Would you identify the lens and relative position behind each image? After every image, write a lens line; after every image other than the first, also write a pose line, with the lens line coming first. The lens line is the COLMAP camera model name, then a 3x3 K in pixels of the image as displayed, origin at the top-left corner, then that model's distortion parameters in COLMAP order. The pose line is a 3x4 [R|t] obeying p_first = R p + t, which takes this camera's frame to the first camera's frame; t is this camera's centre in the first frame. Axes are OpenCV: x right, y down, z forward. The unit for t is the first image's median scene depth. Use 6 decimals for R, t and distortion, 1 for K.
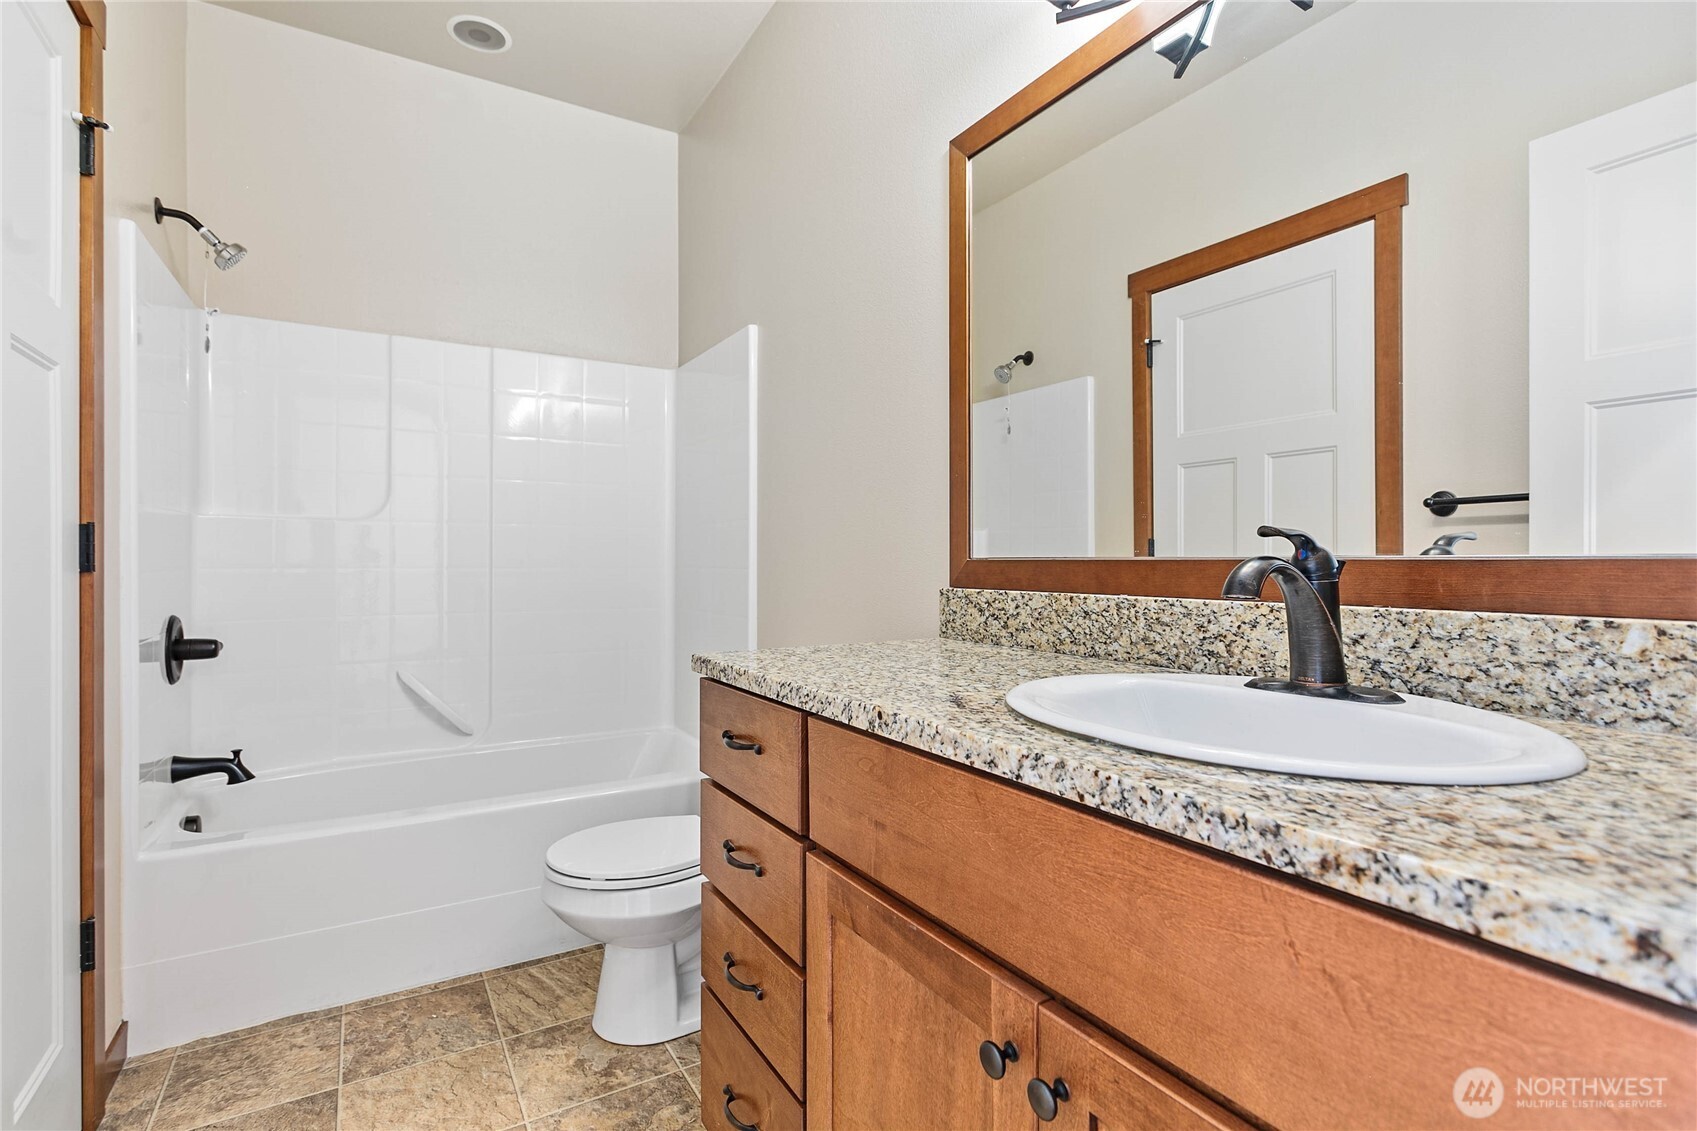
lens RADIAL K [[818.3, 0, 846.2], [0, 818.3, 562.8], [0, 0, 1]] dist [-0.000488, 0.000521]
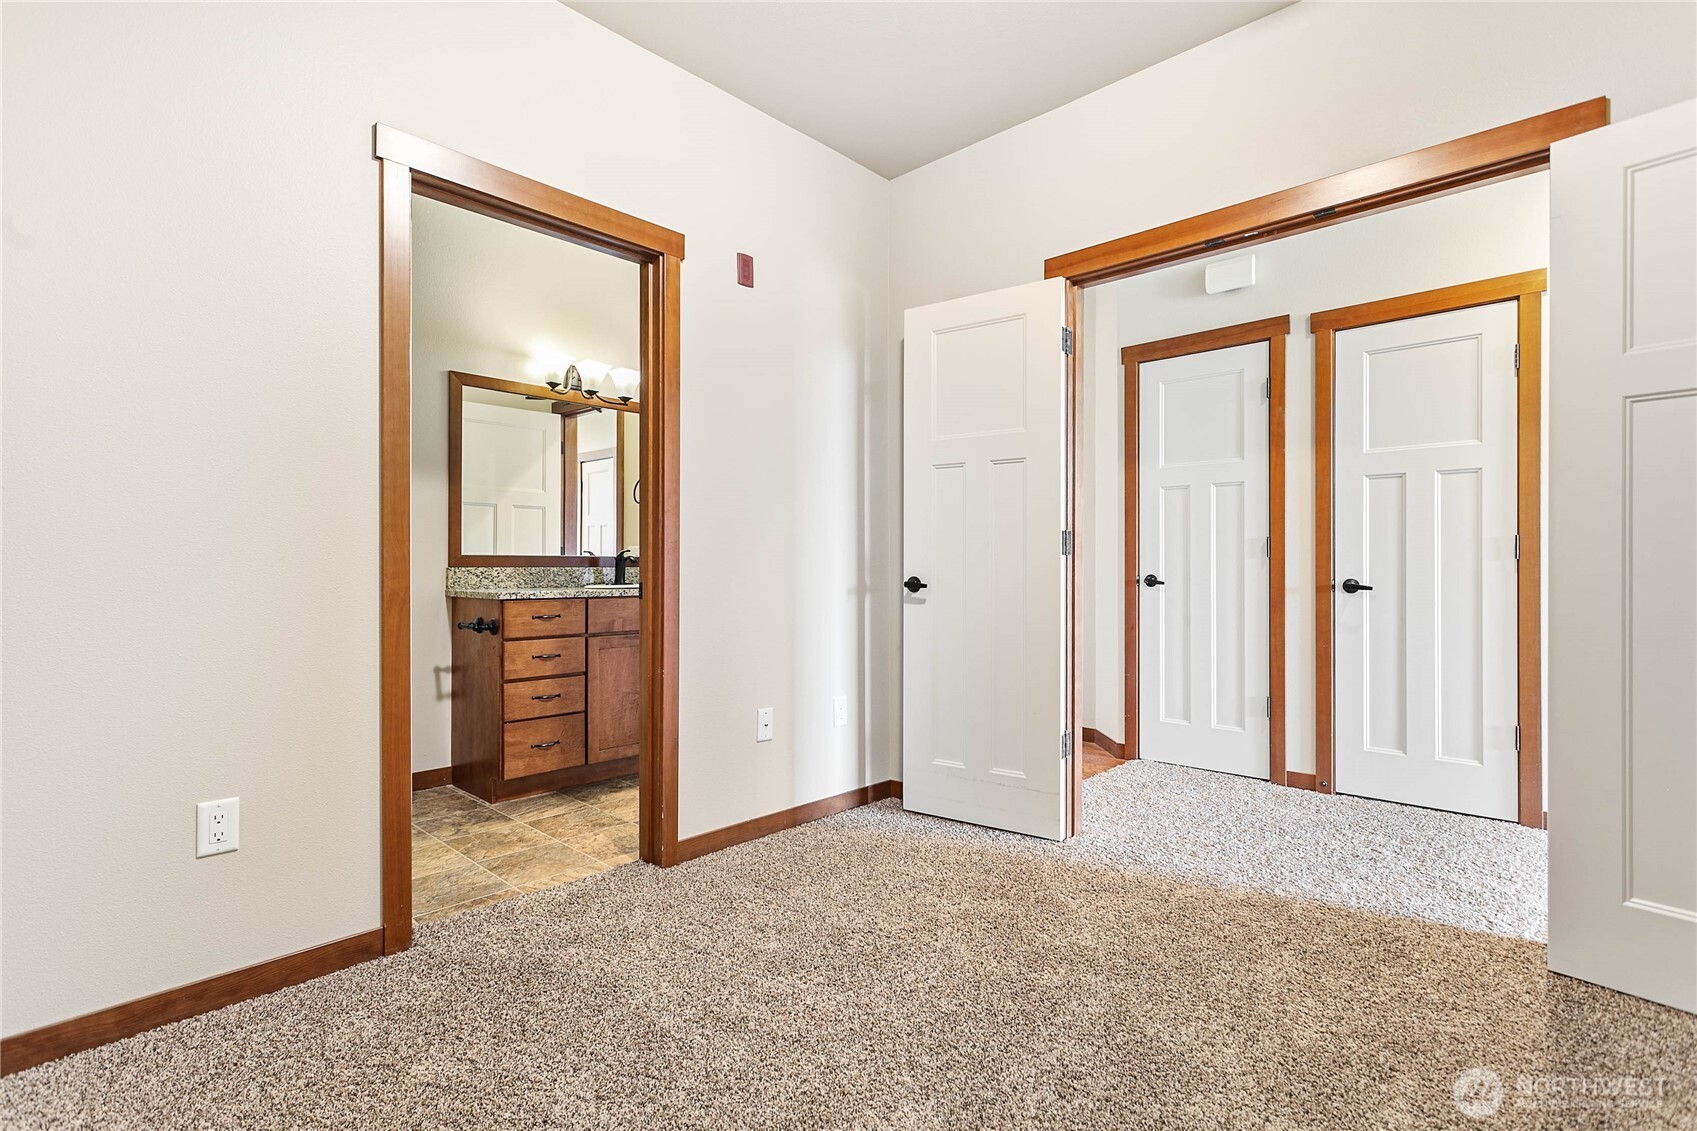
lens RADIAL K [[818.3, 0, 846.2], [0, 818.3, 562.8], [0, 0, 1]] dist [-0.000488, 0.000521]
pose [[-0.280697, 0.002966, 0.959792, -3.273296], [-0.000074, 0.999995, -0.003112, 0.033242], [-0.959796, -0.000944, -0.280696, 0.799295]]
